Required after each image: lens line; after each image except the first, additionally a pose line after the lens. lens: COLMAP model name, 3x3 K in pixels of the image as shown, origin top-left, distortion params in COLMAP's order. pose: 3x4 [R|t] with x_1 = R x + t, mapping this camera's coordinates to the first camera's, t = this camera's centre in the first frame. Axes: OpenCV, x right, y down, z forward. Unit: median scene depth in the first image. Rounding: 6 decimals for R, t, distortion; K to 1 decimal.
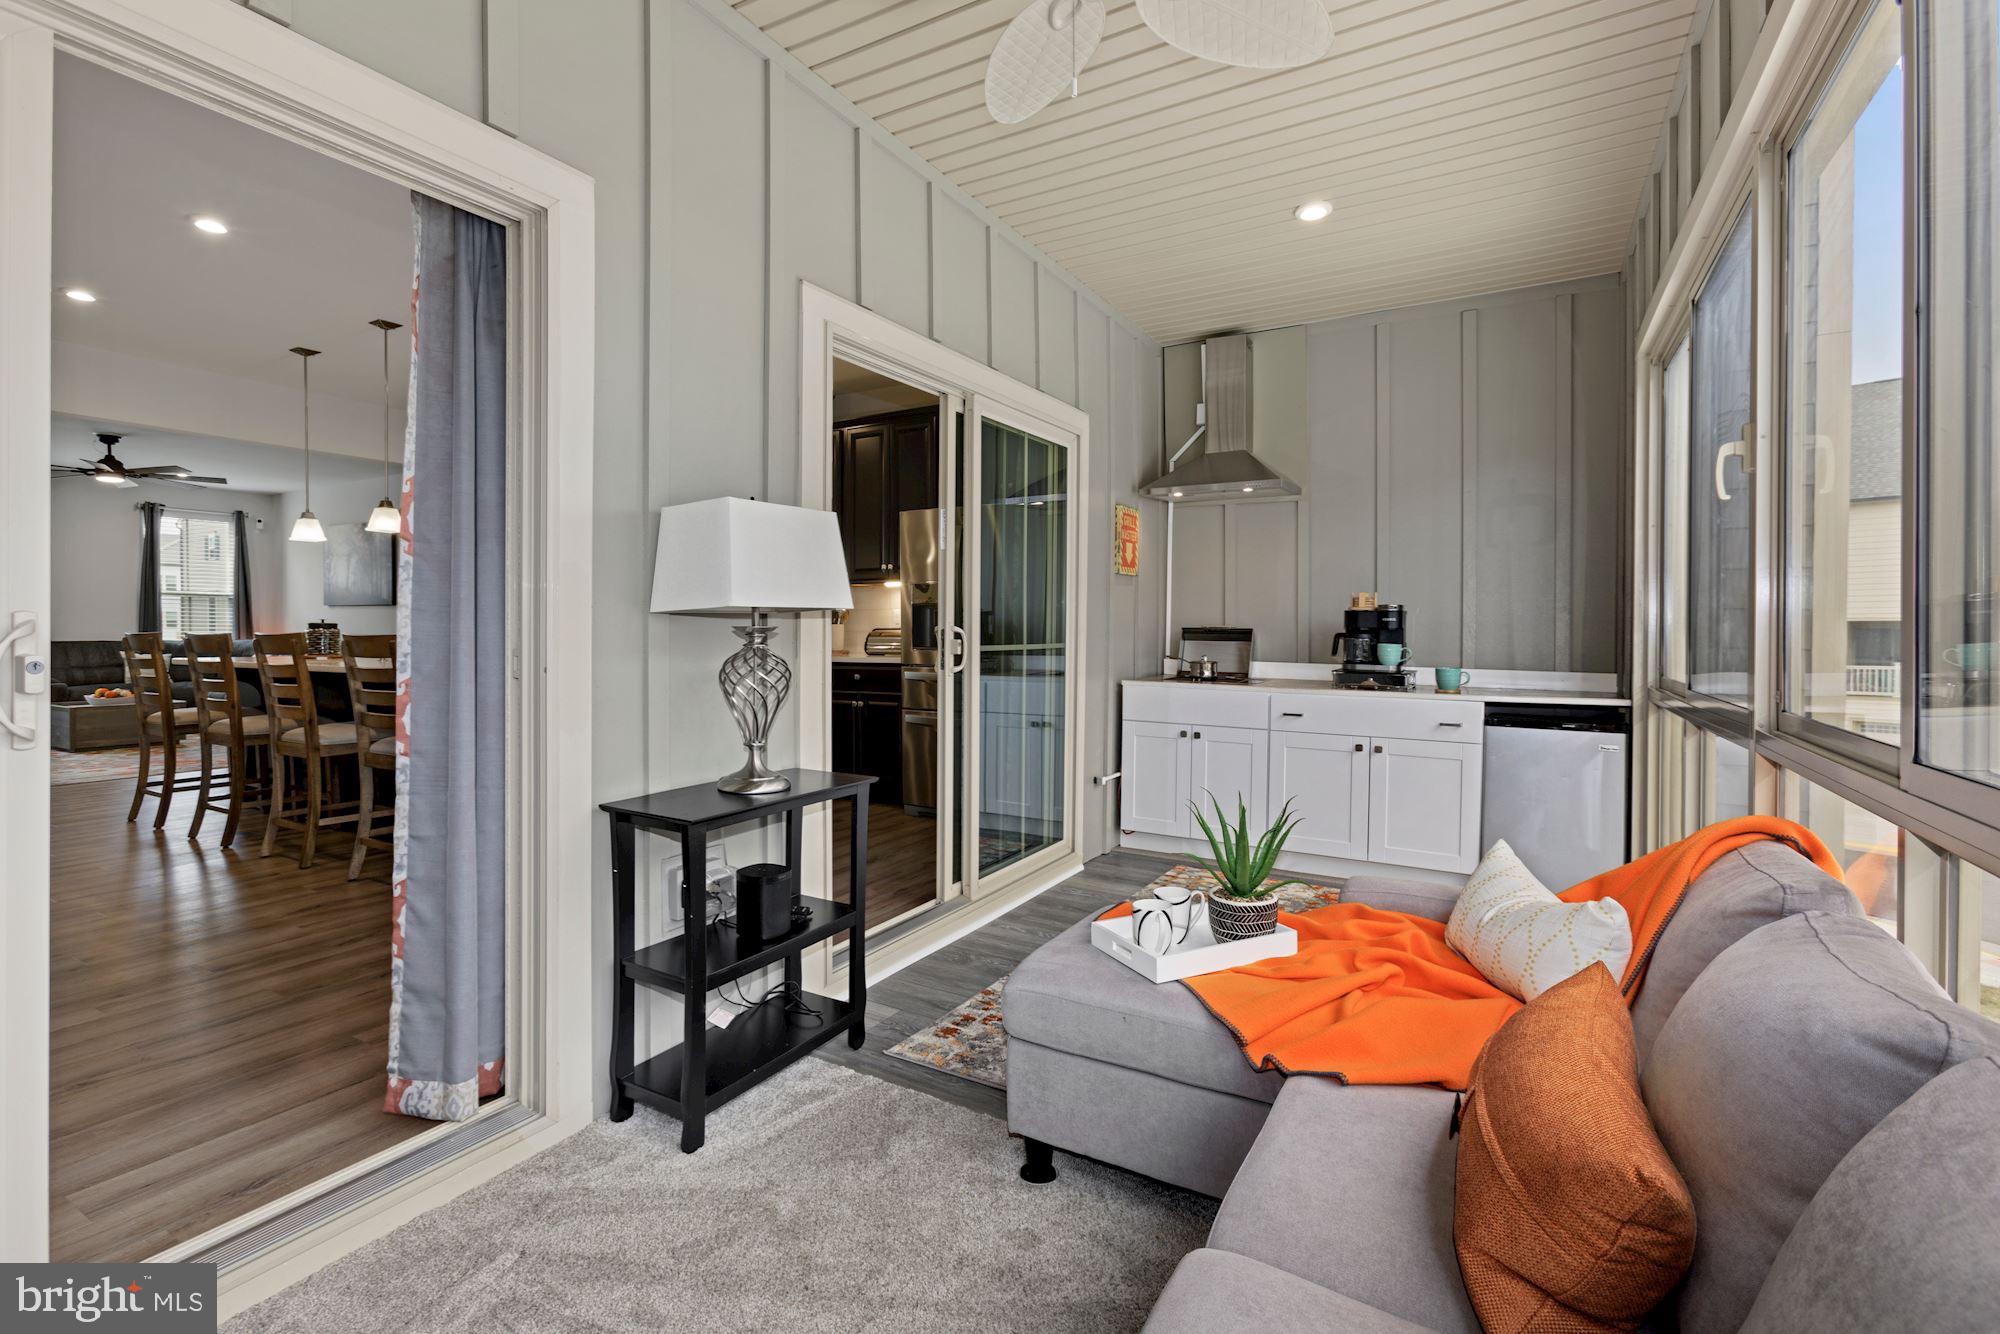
lens RADIAL K [[919.0, 0, 971.6], [0, 919.0, 643.0], [0, 0, 1]] dist [0.011710, 0.000293]
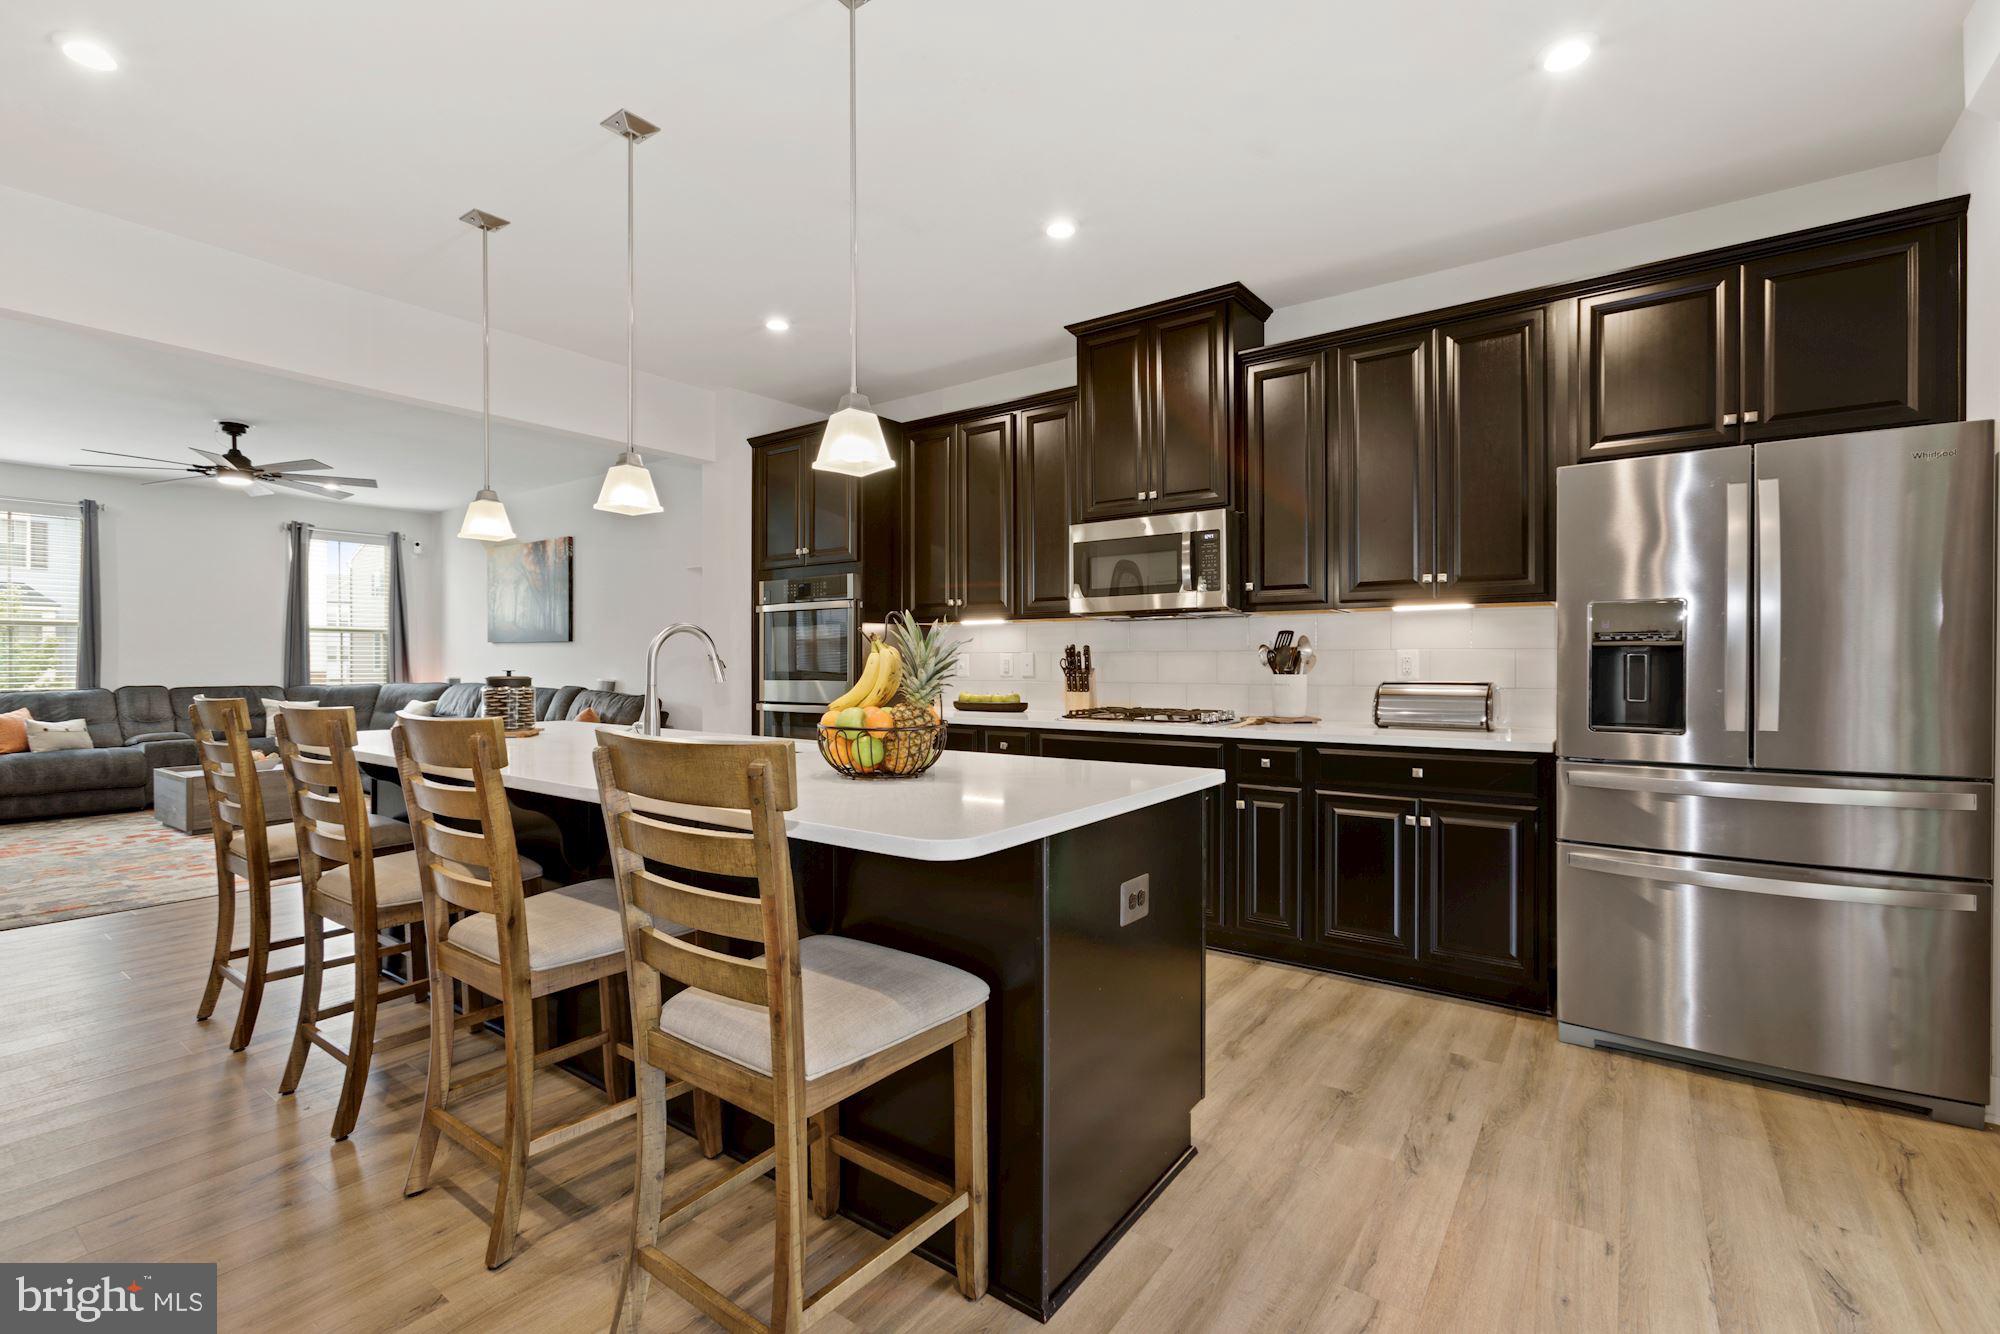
lens RADIAL K [[895.4, 0, 994.5], [0, 895.4, 662.9], [0, 0, 1]] dist [-0.003750, 0.002516]
pose [[0.996484, -0.001687, -0.083772, -0.242362], [0.000653, 0.999923, -0.012367, -0.016697], [0.083786, 0.012269, 0.996408, 0.320215]]
